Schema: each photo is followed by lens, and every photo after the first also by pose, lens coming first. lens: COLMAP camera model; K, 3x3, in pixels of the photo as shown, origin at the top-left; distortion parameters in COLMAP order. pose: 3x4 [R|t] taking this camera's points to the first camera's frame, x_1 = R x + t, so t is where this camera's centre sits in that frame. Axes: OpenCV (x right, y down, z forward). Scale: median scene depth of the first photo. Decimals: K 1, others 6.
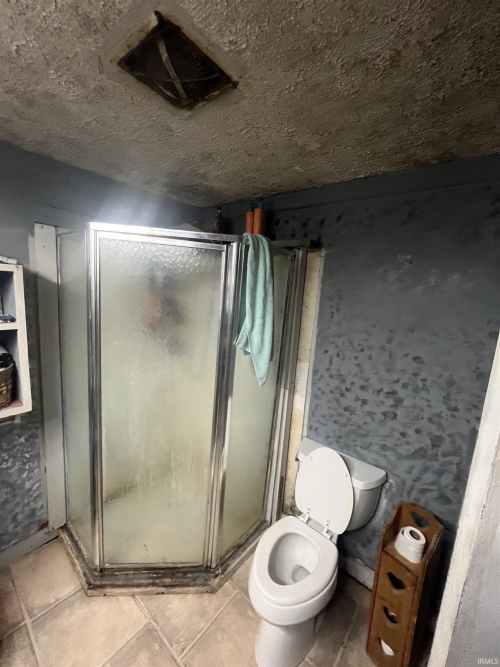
lens RADIAL K [[272.4, 0, 250.0], [0, 272.4, 333.5], [0, 0, 1]] dist [-0.003194, 0.000372]
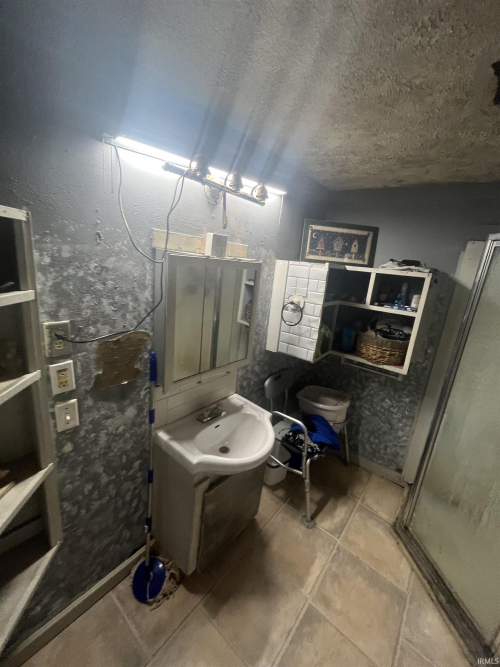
lens RADIAL K [[272.4, 0, 250.0], [0, 272.4, 333.5], [0, 0, 1]] dist [-0.003194, 0.000372]
pose [[0.017857, 0.187583, -0.982086, 0.447722], [-0.254114, 0.950841, 0.176995, 0.027797], [0.967009, 0.246401, 0.064647, 0.055052]]
